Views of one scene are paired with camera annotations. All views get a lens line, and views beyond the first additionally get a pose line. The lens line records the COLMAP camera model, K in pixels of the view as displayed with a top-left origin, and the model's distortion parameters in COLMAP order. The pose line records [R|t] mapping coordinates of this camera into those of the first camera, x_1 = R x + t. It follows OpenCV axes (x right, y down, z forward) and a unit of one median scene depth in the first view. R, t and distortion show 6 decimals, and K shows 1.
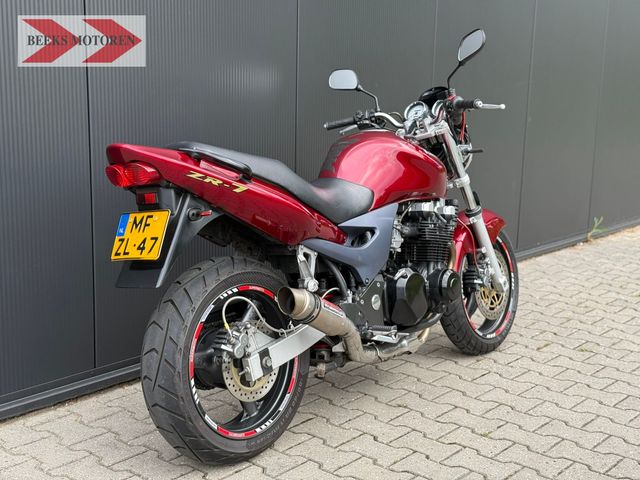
lens RADIAL K [[895.4, 0, 318.2], [0, 895.4, 235.4], [0, 0, 1]] dist [0.097791, 0.000000]
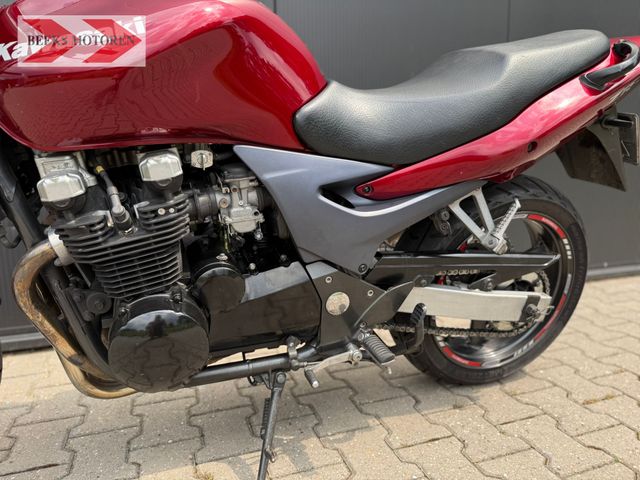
lens RADIAL K [[453.7, 0, 320.6], [0, 453.7, 239.2], [0, 0, 1]] dist [0.038653, -0.063732]
pose [[0.857945, 0.045167, -0.511753, 0.307400], [-0.059828, 0.998134, -0.012207, 0.037150], [0.510247, 0.041090, 0.859046, 0.806665]]
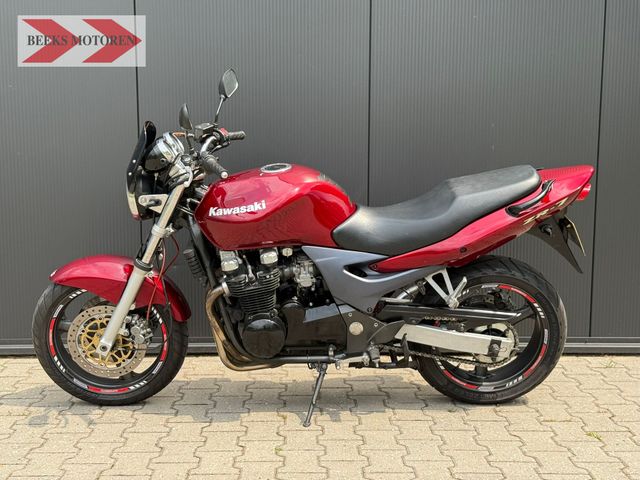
lens RADIAL K [[895.4, 0, 316.2], [0, 895.4, 242.9], [0, 0, 1]] dist [0.097791, 0.000000]
pose [[0.658948, 0.075514, -0.748389, 0.935932], [-0.123115, 0.992358, -0.008270, -0.012124], [0.742045, 0.097588, 0.663209, 0.308033]]
